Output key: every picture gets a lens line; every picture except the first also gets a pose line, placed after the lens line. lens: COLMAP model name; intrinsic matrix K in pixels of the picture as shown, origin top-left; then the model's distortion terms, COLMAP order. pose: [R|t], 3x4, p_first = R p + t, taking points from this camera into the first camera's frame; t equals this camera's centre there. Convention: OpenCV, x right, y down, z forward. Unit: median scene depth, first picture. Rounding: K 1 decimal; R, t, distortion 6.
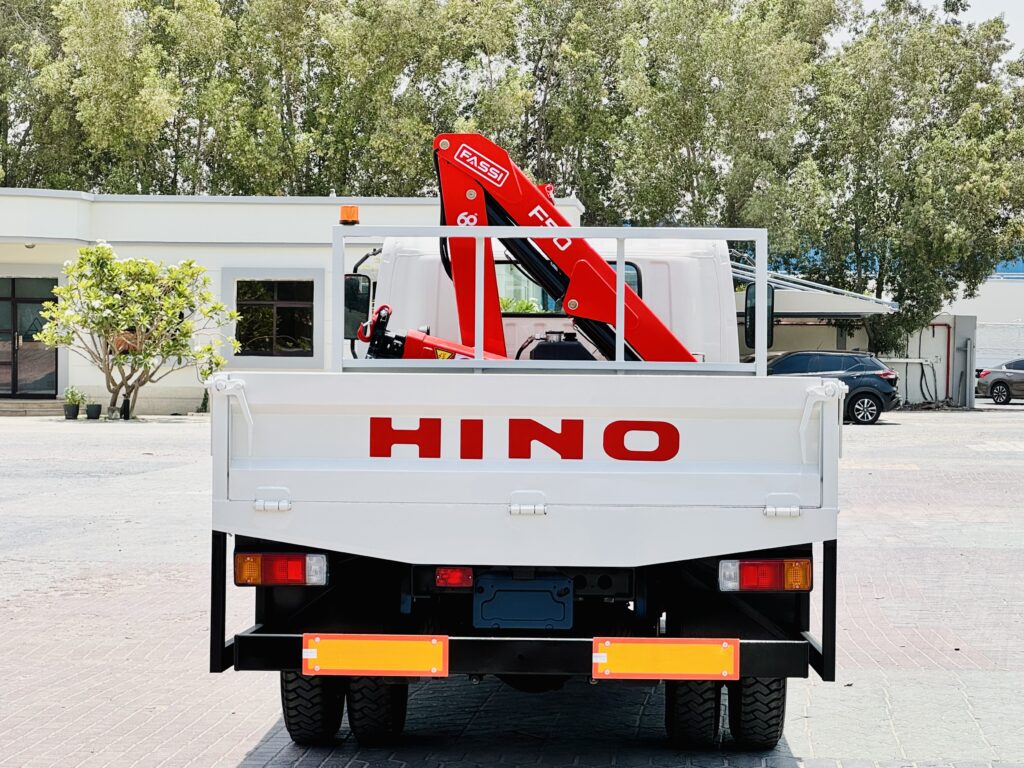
lens RADIAL K [[2756.0, 0, 512.0], [0, 2756.0, 384.0], [0, 0, 1]] dist [-0.484144, 12.827876]
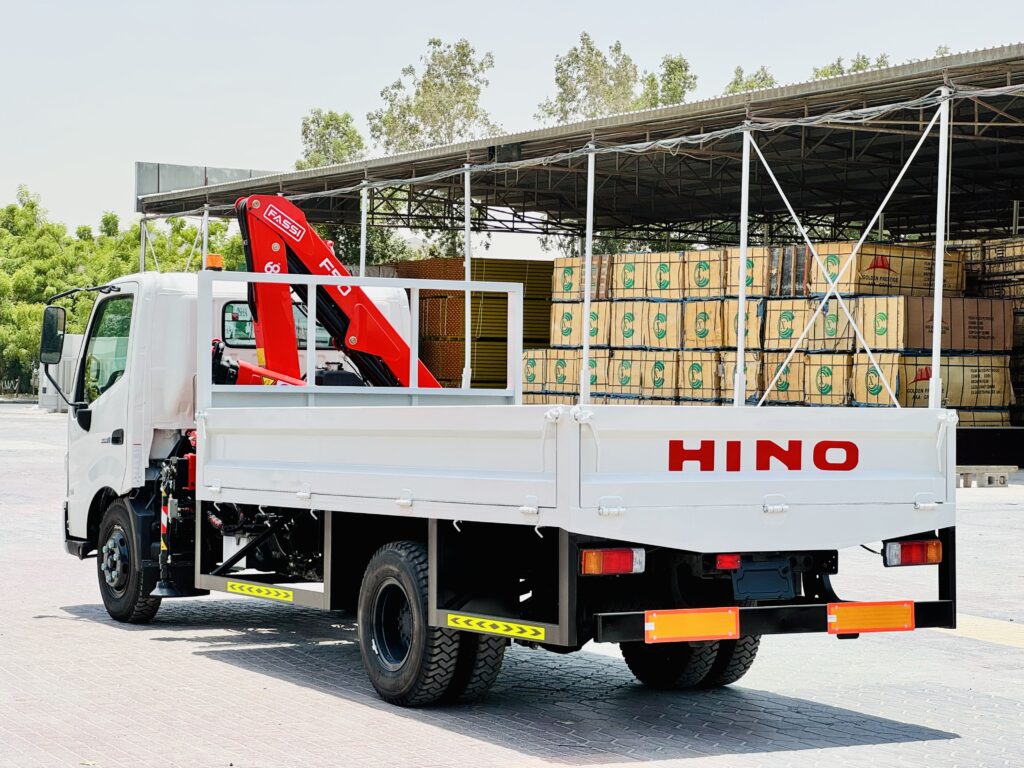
lens RADIAL K [[2415.2, 0, 512.0], [0, 2415.2, 384.0], [0, 0, 1]] dist [0.041745, 0.257945]
pose [[0.844388, 0.002824, 0.535724, -0.496668], [-0.003032, 0.999995, -0.000493, -0.009263], [-0.535723, -0.001208, 0.844393, 0.058460]]
